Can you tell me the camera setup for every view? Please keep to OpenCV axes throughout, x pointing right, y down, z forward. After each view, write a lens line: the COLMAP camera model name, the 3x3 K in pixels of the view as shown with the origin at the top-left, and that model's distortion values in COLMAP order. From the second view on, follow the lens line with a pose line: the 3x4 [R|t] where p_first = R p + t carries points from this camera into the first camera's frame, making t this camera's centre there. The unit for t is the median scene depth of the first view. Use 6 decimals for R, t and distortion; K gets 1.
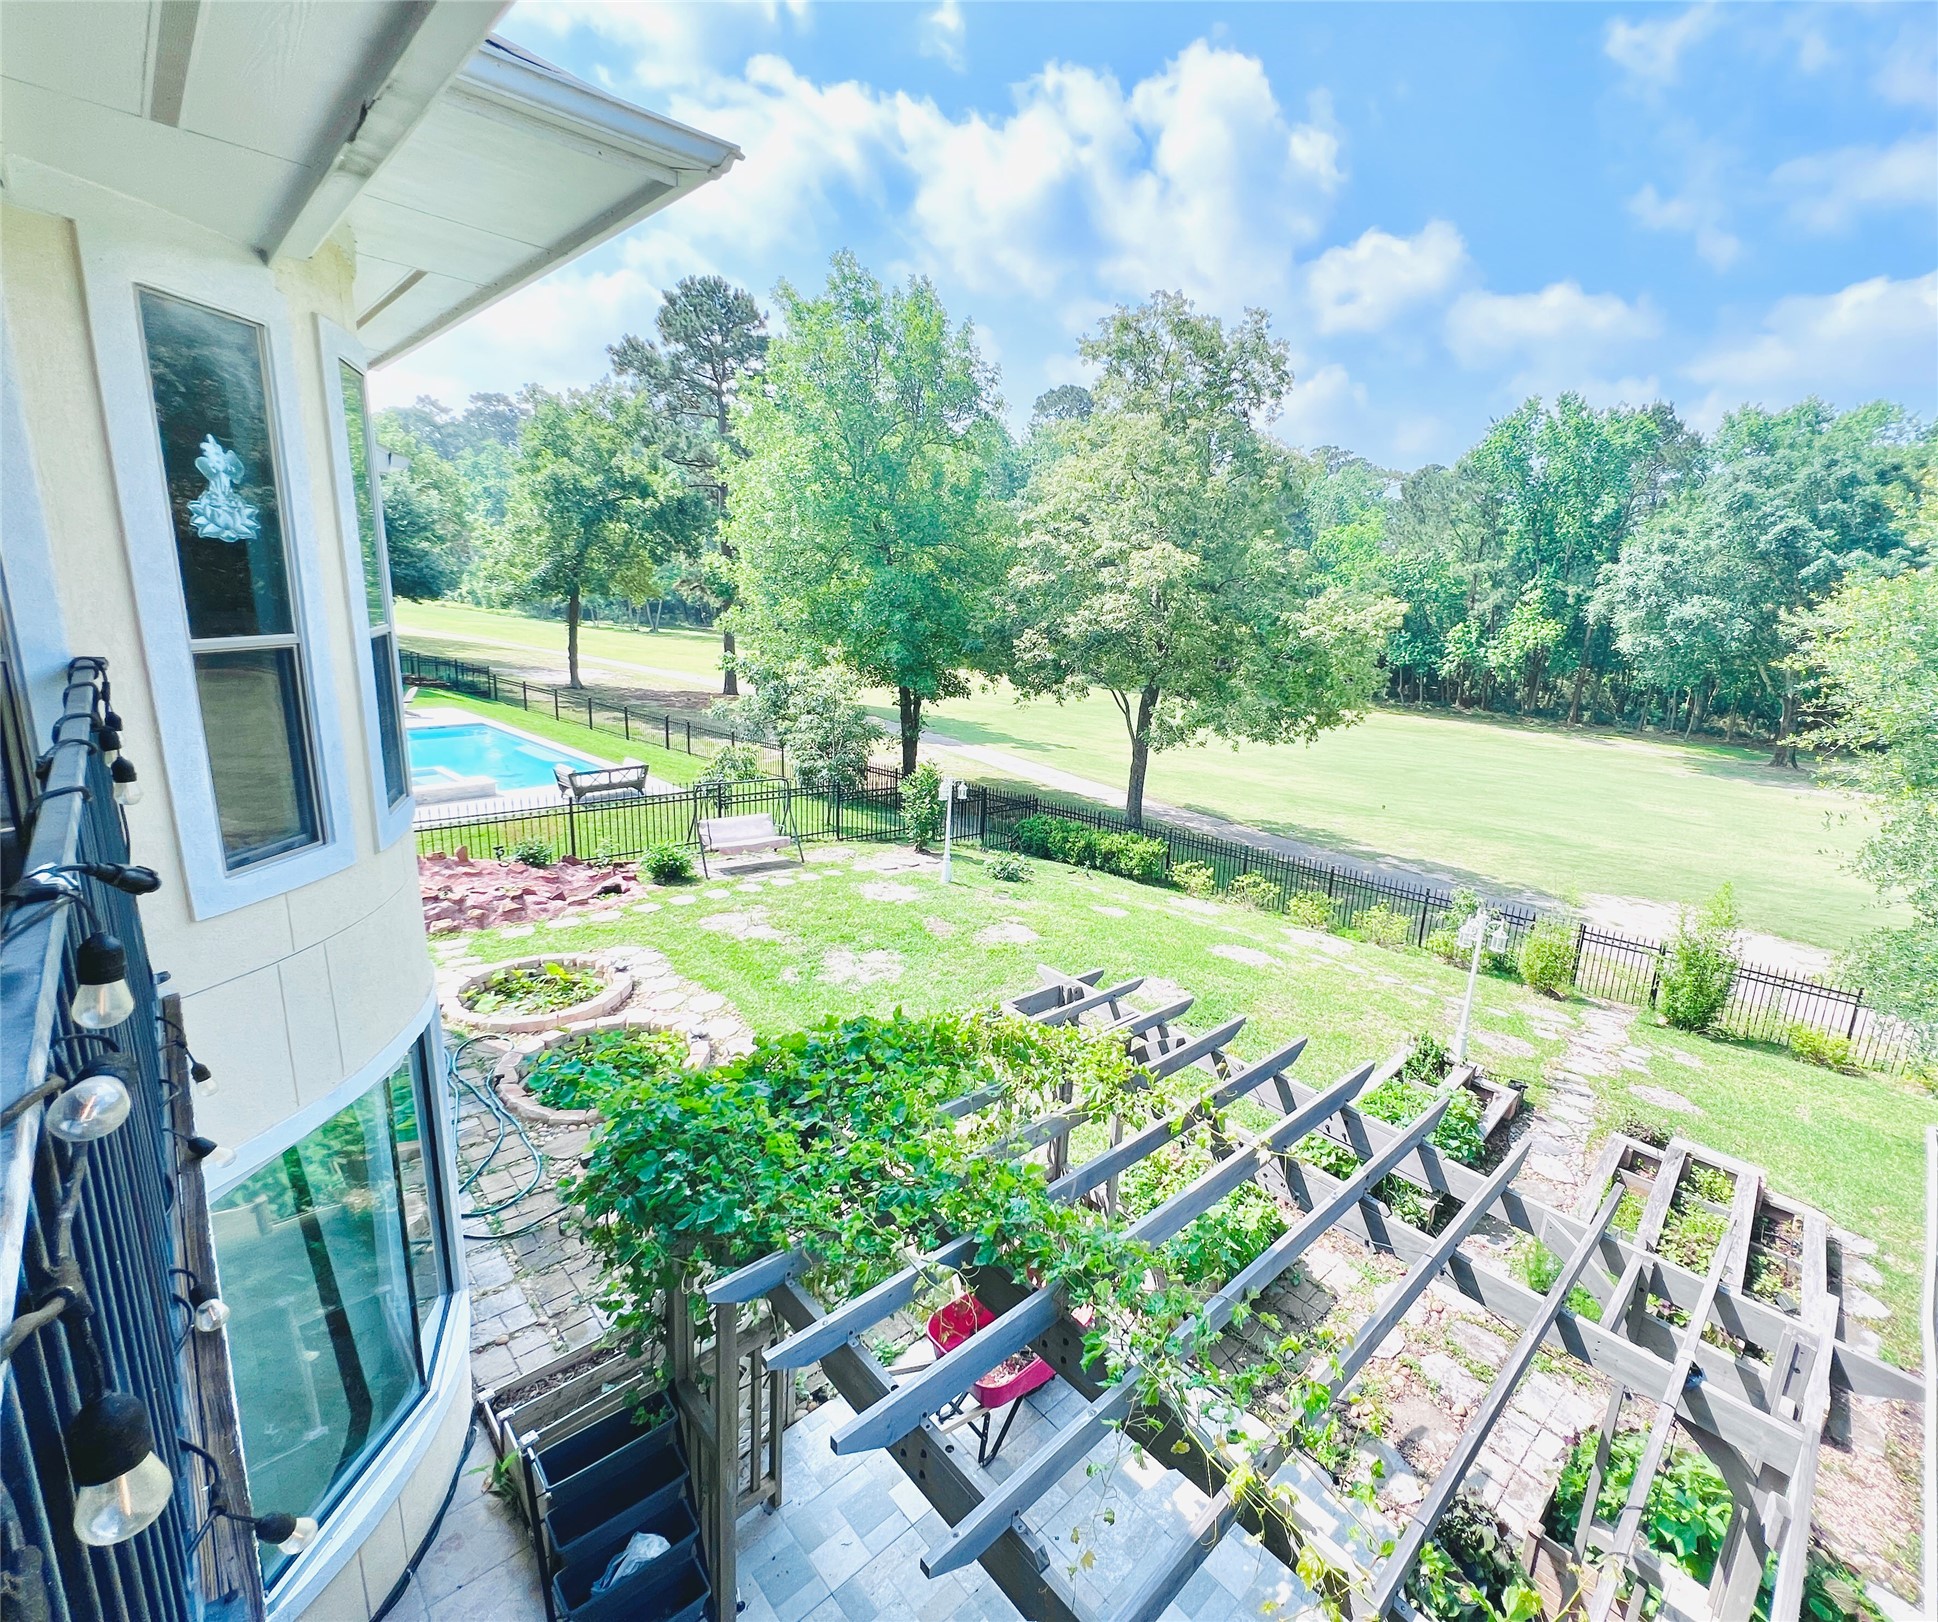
lens RADIAL K [[881.4, 0, 1097.3], [0, 881.4, 780.8], [0, 0, 1]] dist [-0.005547, -0.000360]
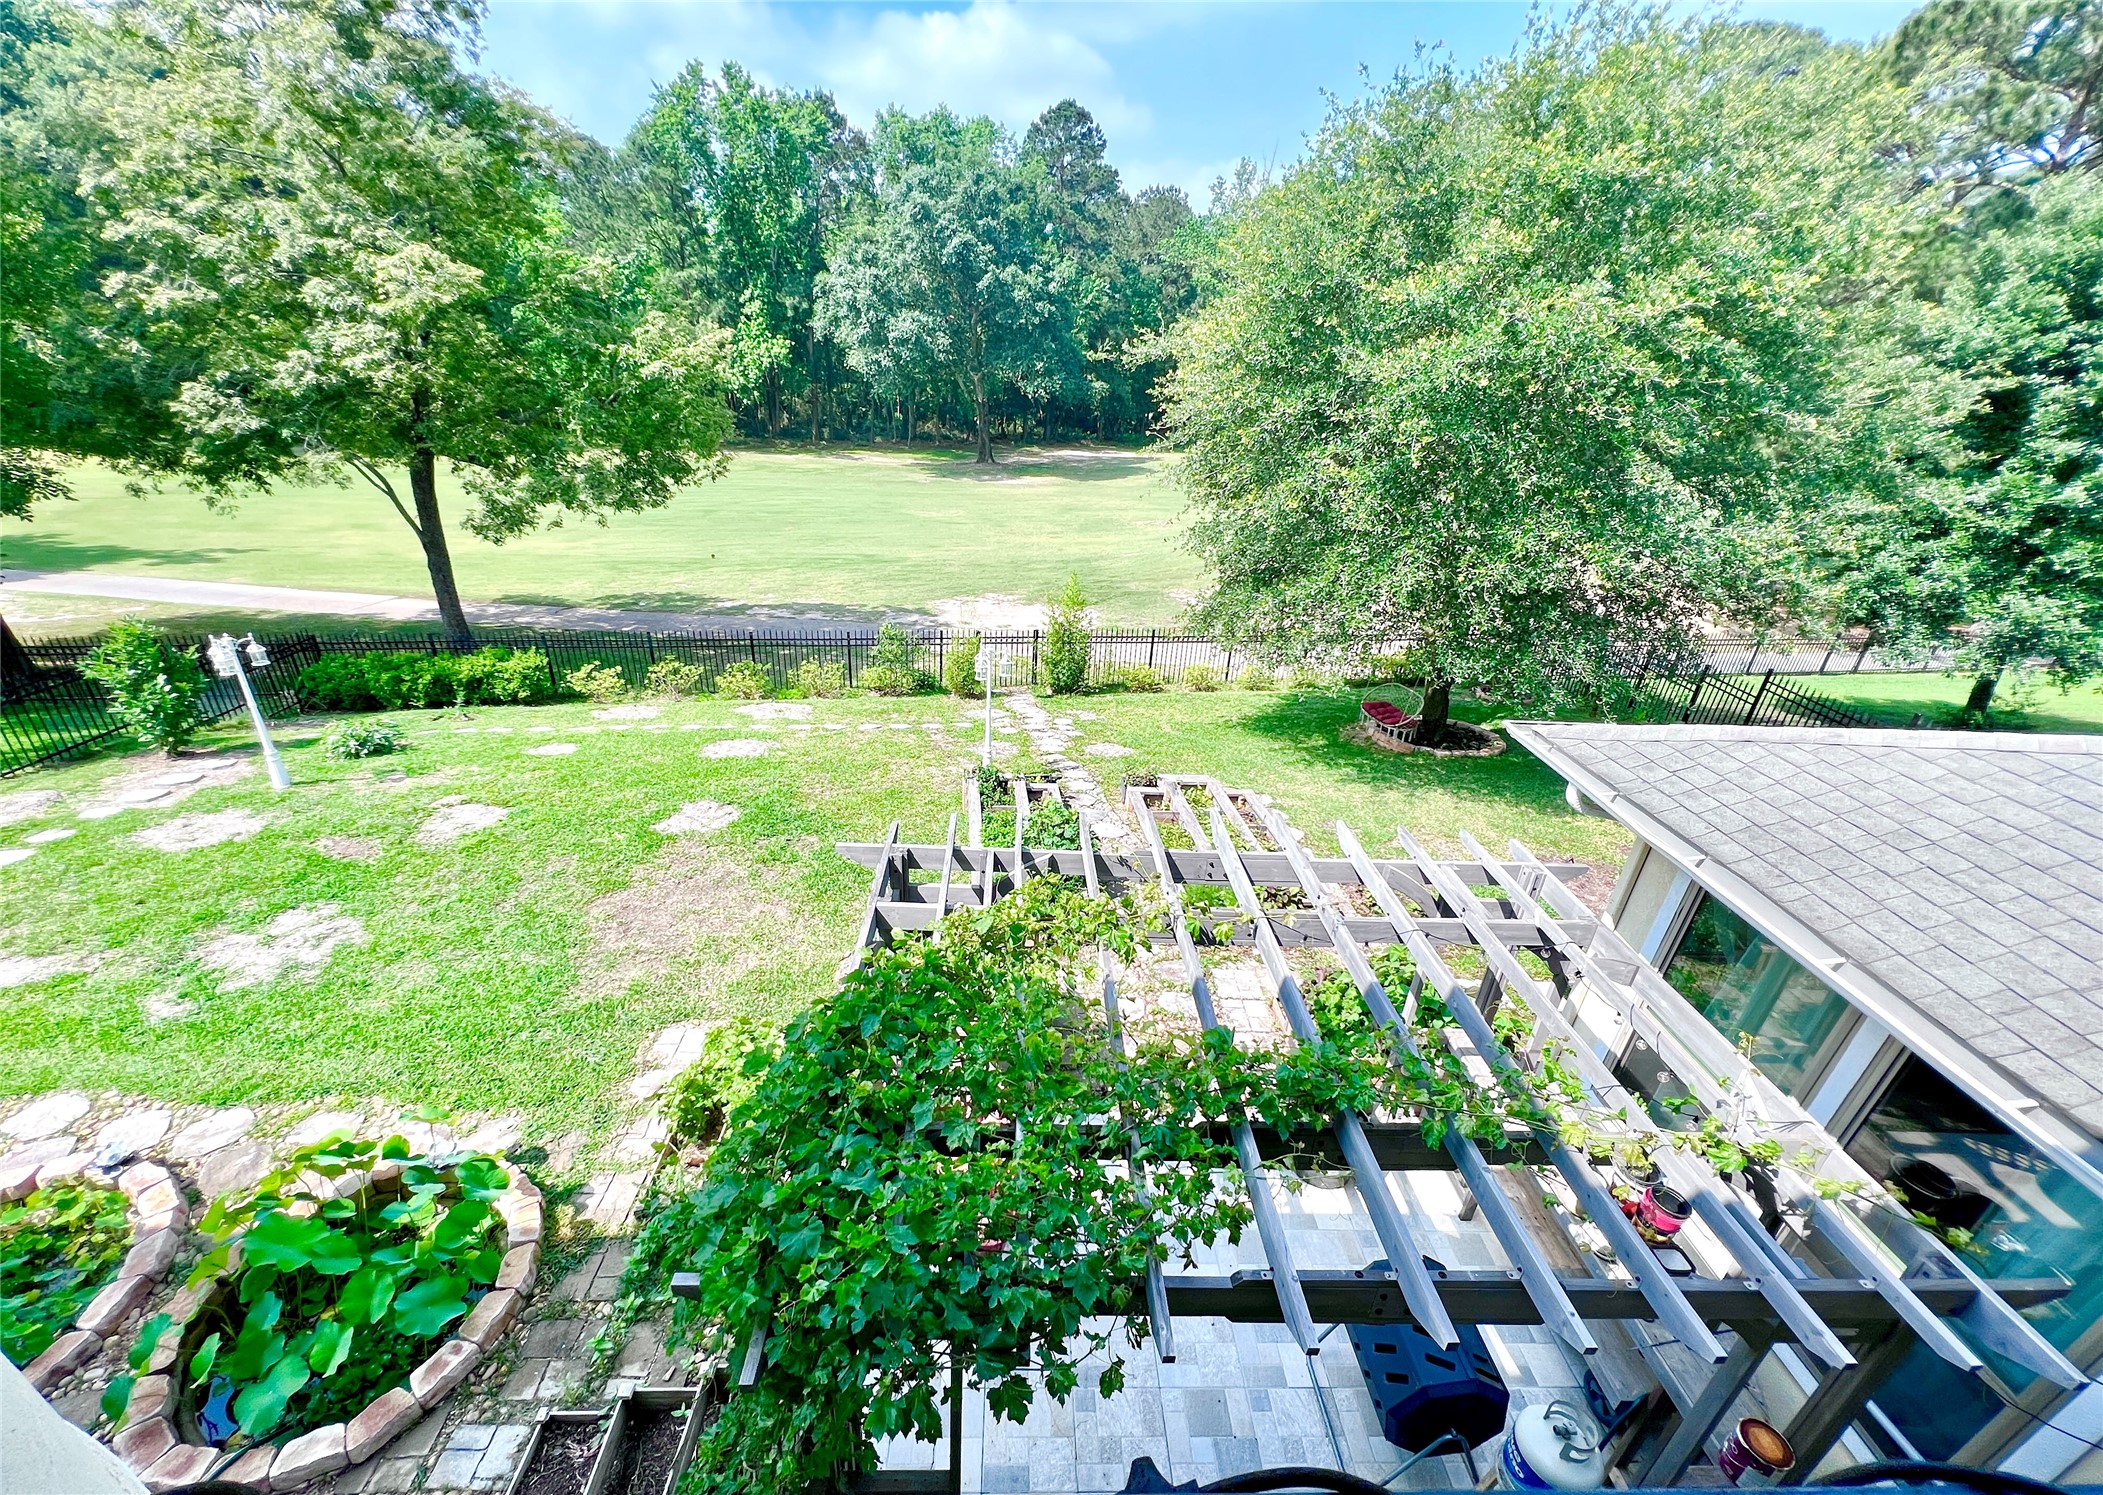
lens RADIAL K [[842.4, 0, 1039.9], [0, 842.4, 777.5], [0, 0, 1]] dist [0.000415, 0.000313]
pose [[0.715365, -0.342807, 0.608881, -0.109637], [0.144533, 0.925134, 0.351052, -0.030464], [-0.683640, -0.163127, 0.711355, 0.078961]]
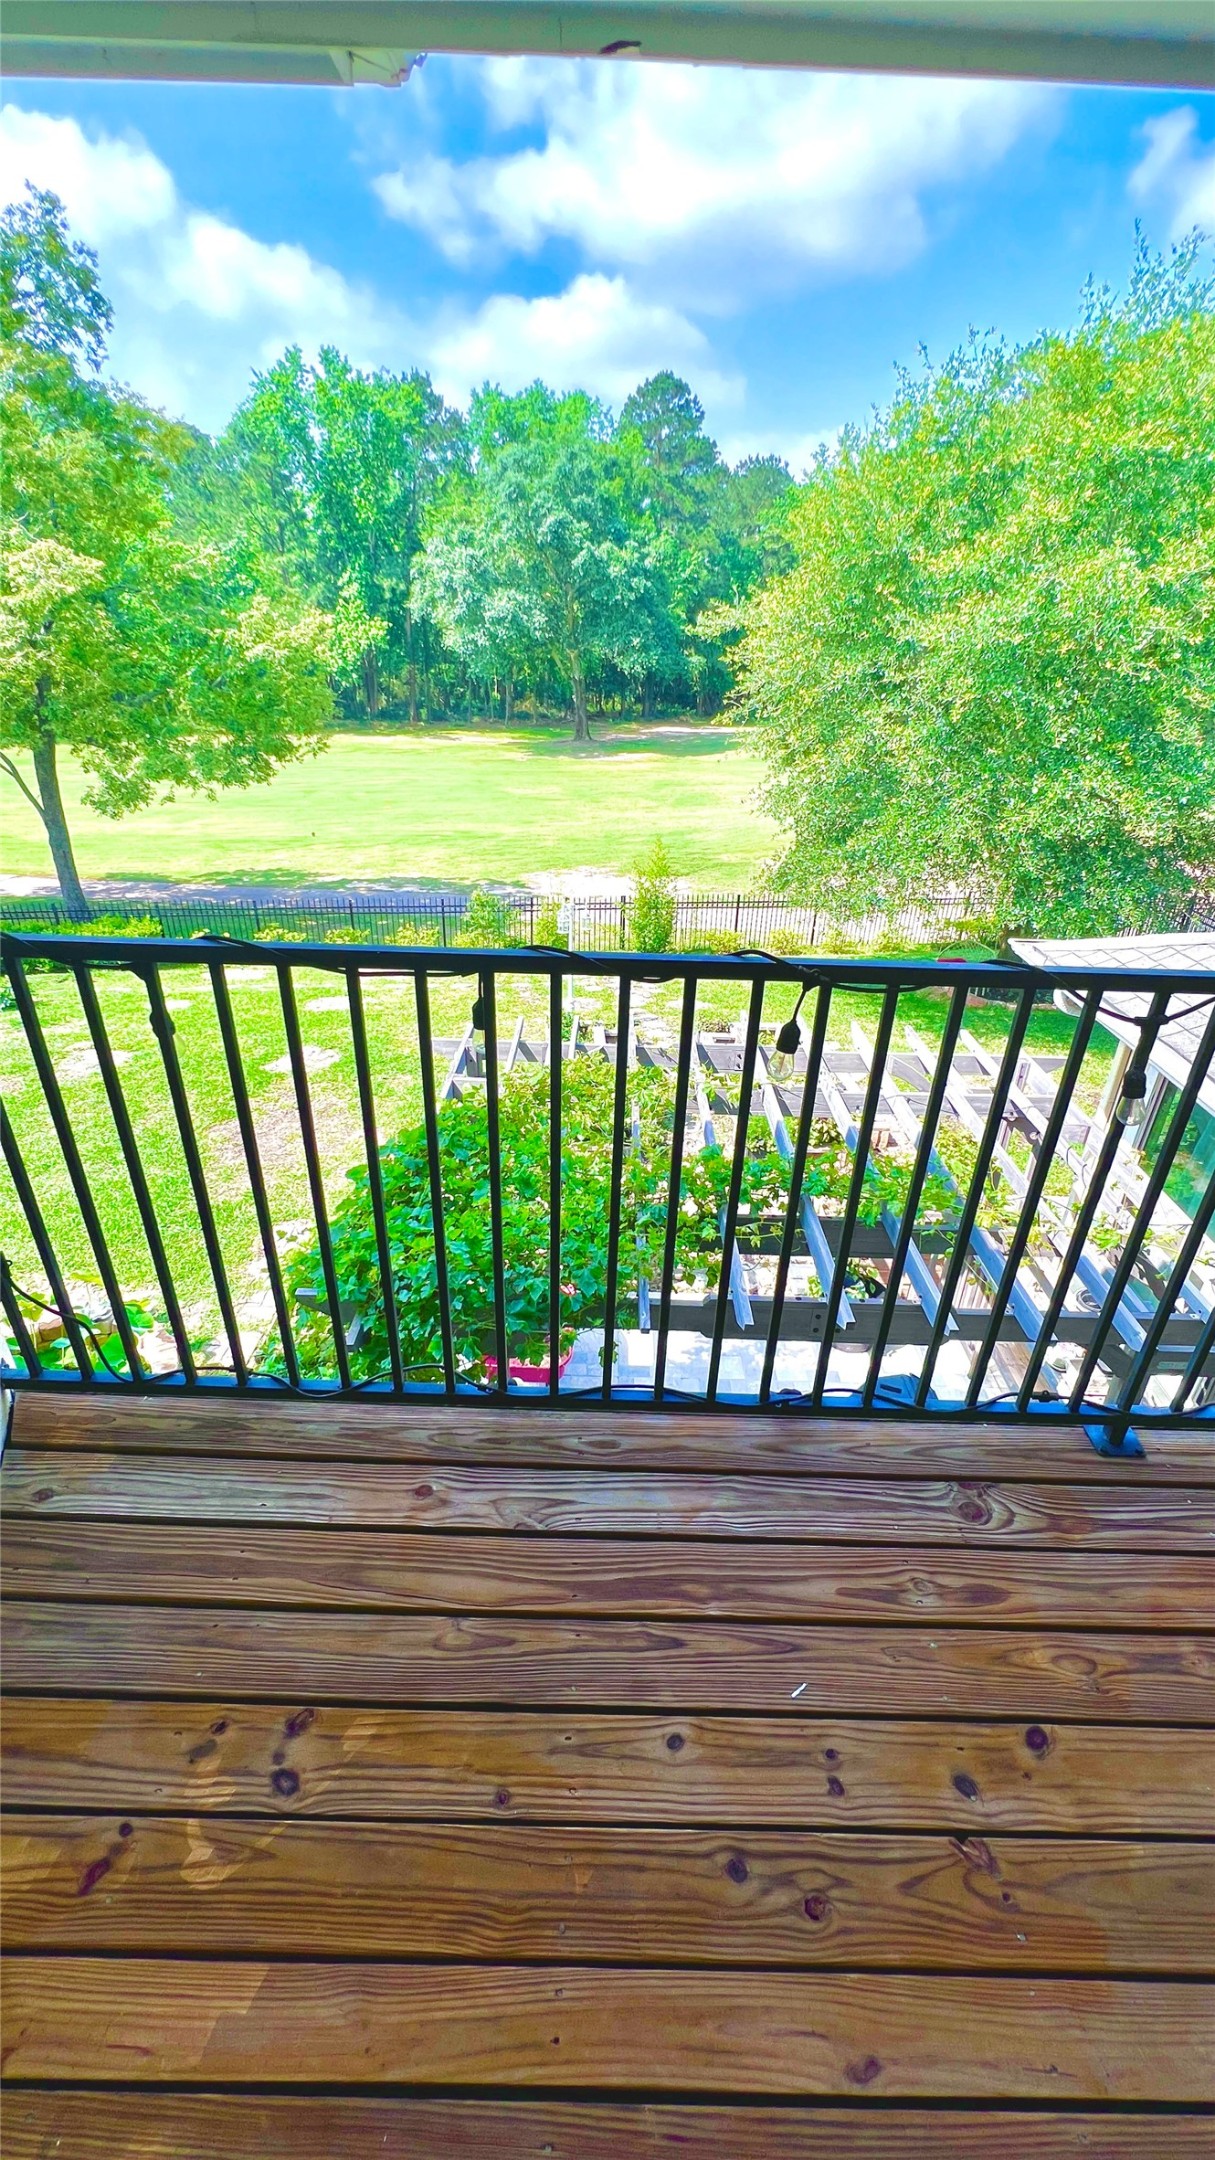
lens RADIAL K [[859.6, 0, 609.5], [0, 859.6, 1062.2], [0, 0, 1]] dist [-0.000206, -0.000158]
pose [[0.736687, -0.345763, 0.581154, -0.134584], [0.161932, 0.924593, 0.344826, -0.021018], [-0.656560, -0.159921, 0.737126, 0.032202]]
